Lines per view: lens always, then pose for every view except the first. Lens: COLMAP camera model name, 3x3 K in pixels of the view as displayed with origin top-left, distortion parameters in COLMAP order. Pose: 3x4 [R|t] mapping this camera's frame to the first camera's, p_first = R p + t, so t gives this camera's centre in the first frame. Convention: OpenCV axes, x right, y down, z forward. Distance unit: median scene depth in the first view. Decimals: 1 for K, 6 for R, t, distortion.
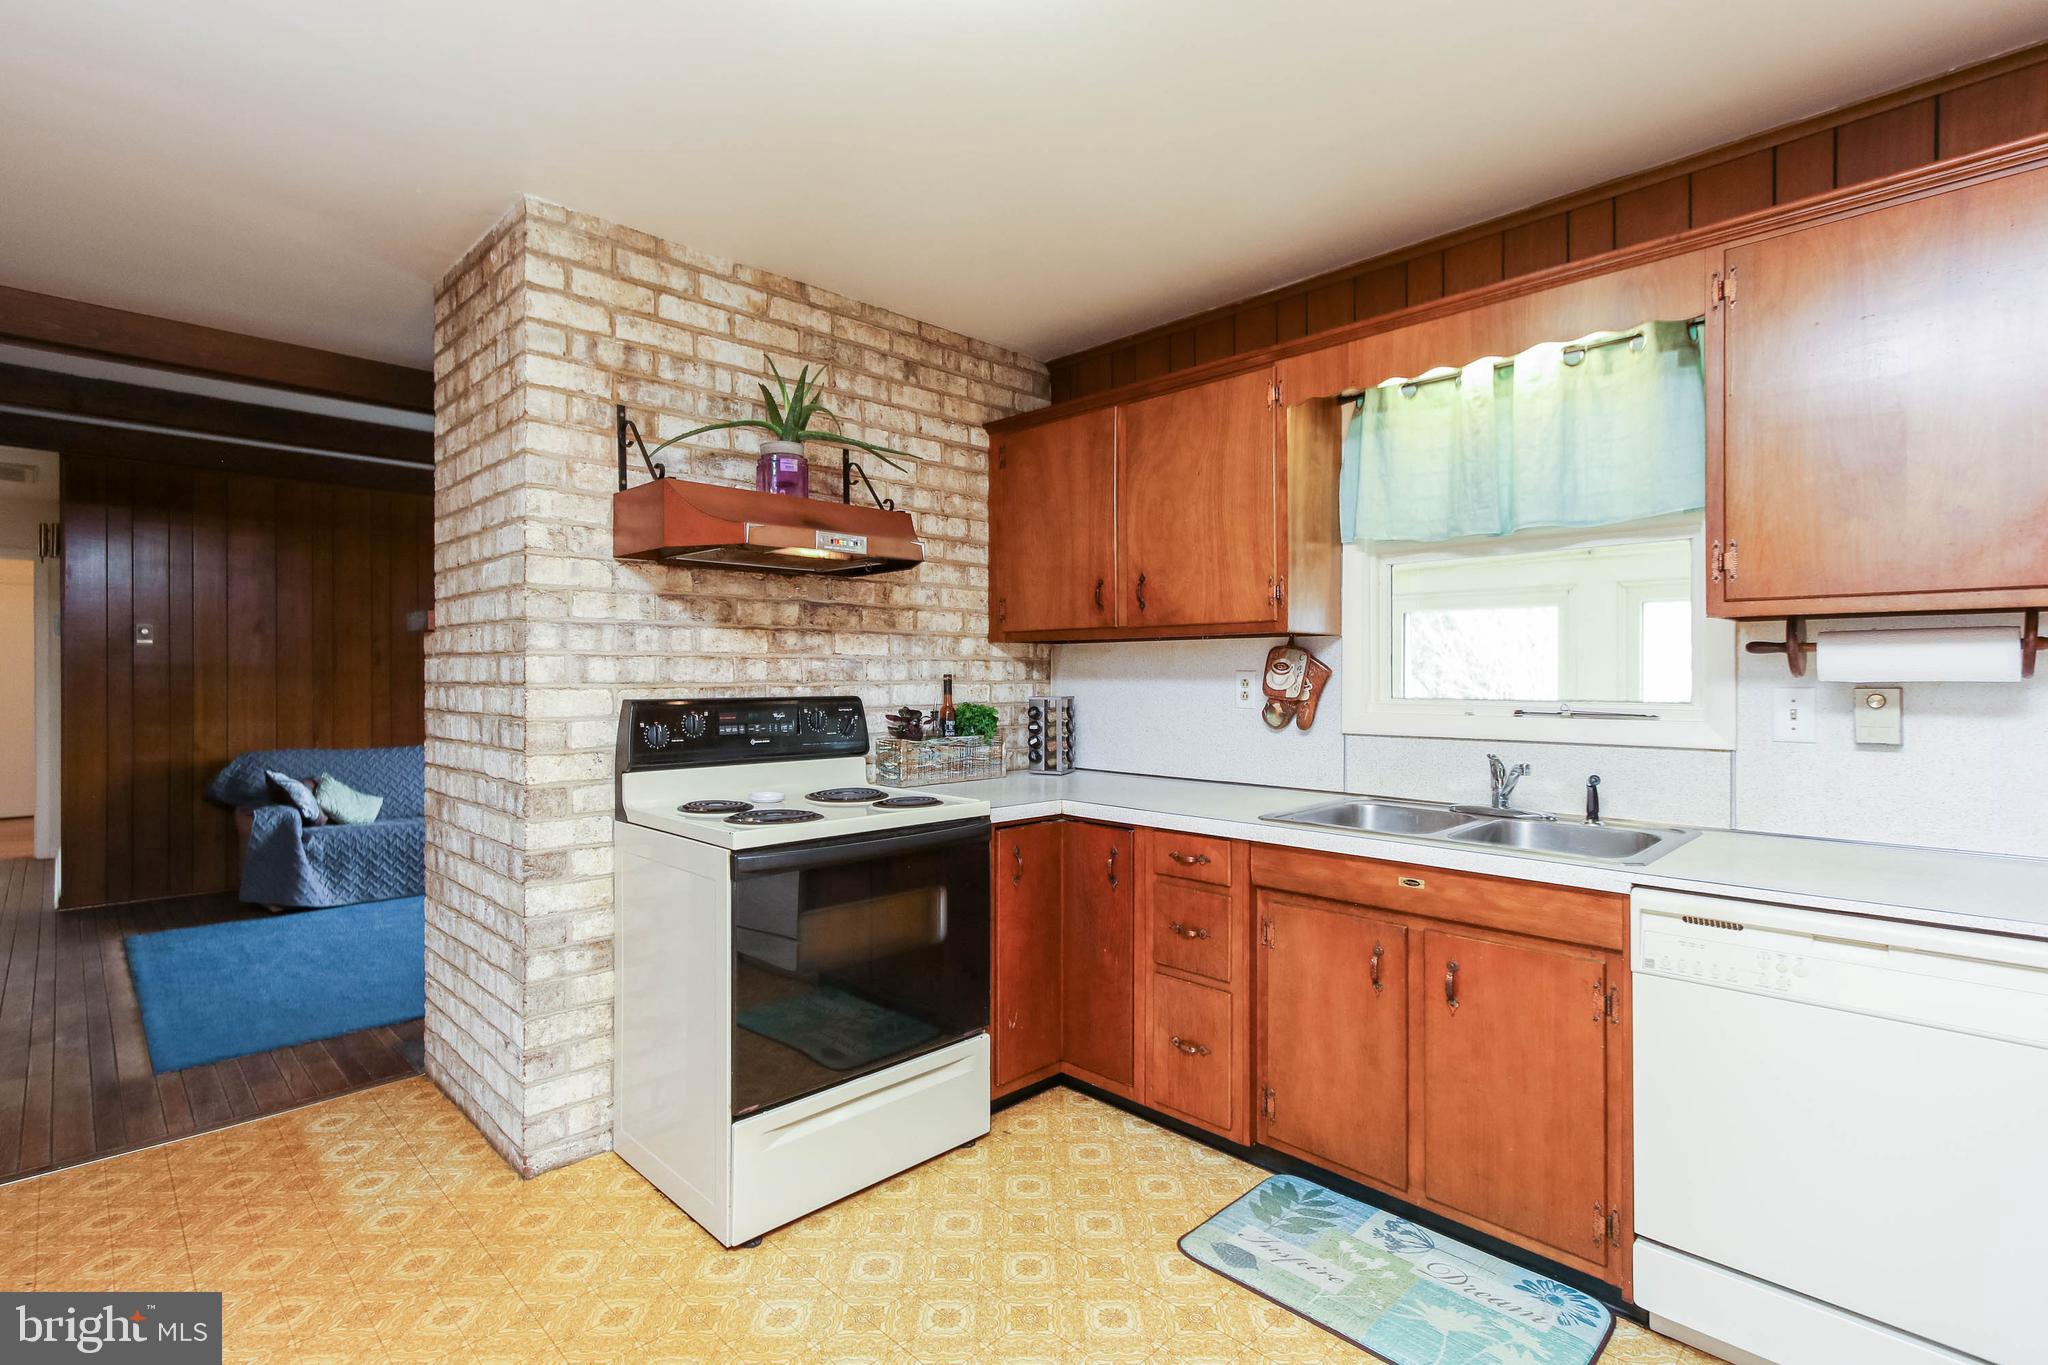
lens RADIAL K [[955.0, 0, 1010.9], [0, 955.0, 677.9], [0, 0, 1]] dist [0.013217, 0.000450]
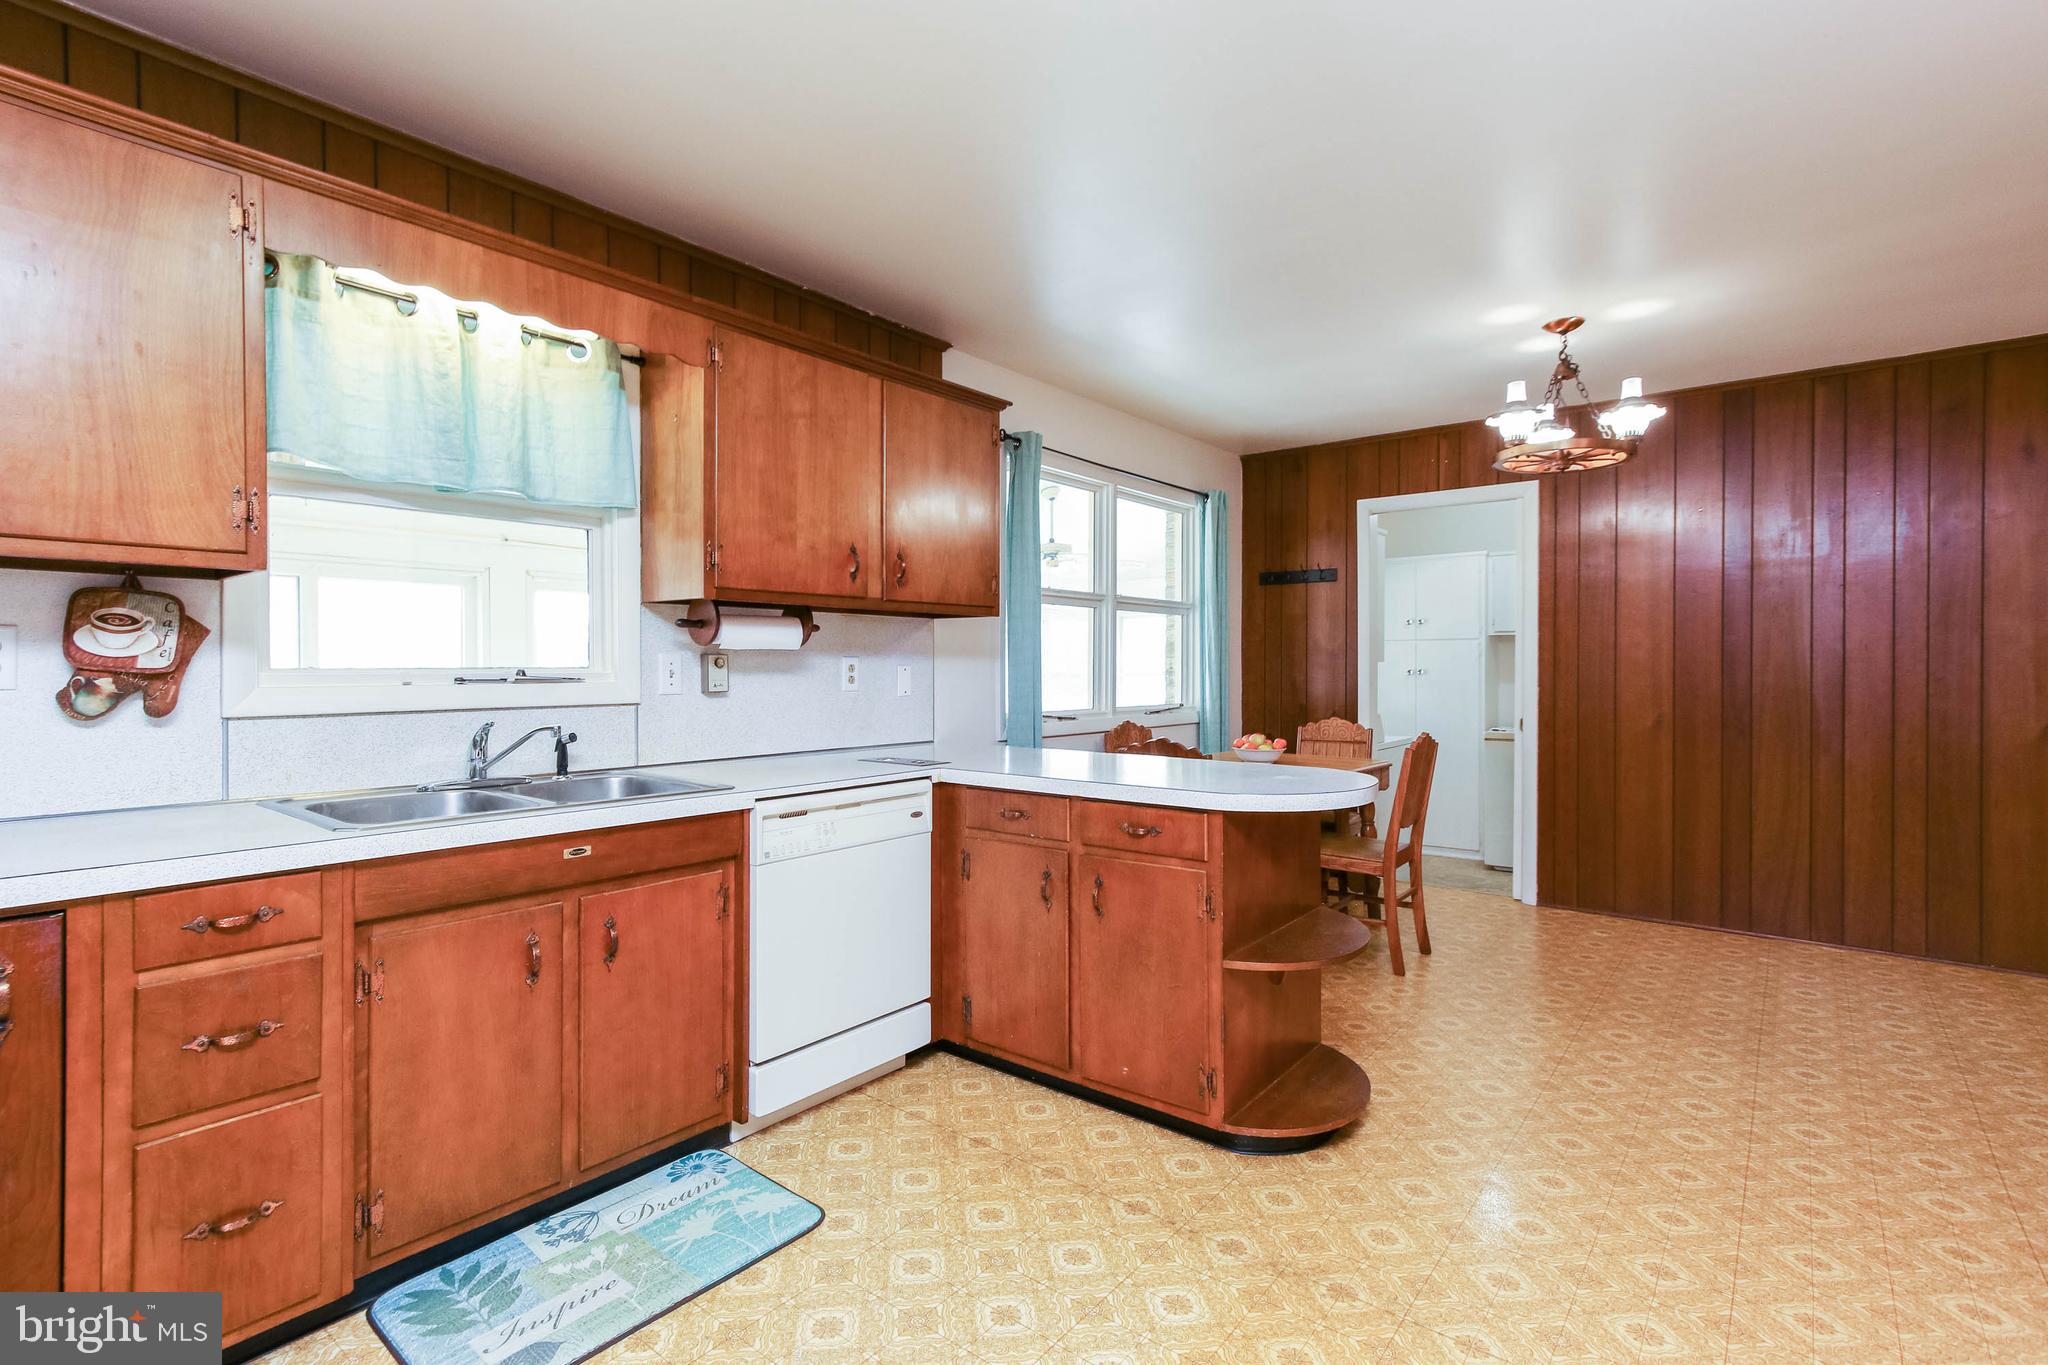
lens RADIAL K [[955.0, 0, 1018.4], [0, 955.0, 667.6], [0, 0, 1]] dist [0.013217, 0.000450]
pose [[-0.094073, -0.004218, 0.995556, -0.557605], [0.001150, 0.999990, 0.004346, 0.023722], [-0.995565, 0.001554, -0.094067, 0.623227]]
